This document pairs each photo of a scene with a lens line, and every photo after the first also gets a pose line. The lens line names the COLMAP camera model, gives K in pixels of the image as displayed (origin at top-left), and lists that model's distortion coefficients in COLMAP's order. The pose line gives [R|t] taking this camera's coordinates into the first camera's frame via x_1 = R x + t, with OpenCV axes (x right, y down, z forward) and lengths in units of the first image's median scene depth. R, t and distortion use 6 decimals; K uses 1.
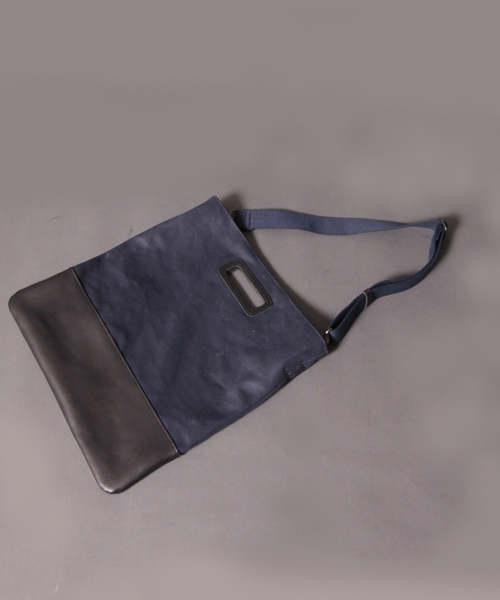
lens RADIAL K [[1118.5, 0, 250.8], [0, 1118.5, 295.7], [0, 0, 1]] dist [-0.071114, 0.000000]
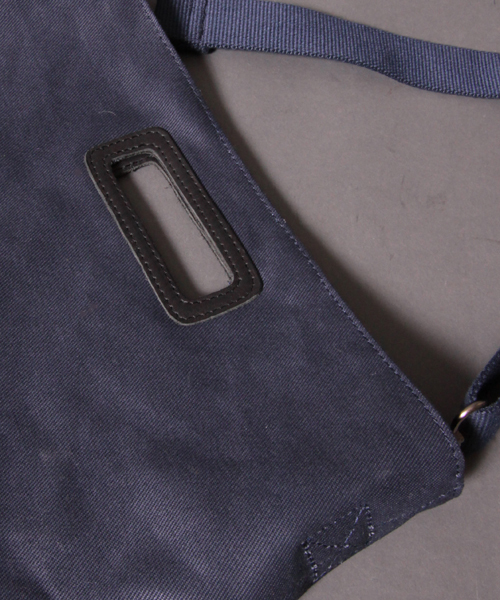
lens RADIAL K [[1118.5, 0, 249.7], [0, 1118.5, 297.6], [0, 0, 1]] dist [-0.071114, 0.000000]
pose [[0.991834, 0.094687, 0.085444, -0.007500], [-0.096531, 0.995172, 0.017707, 0.005135], [-0.083355, -0.025811, 0.996186, 0.712527]]
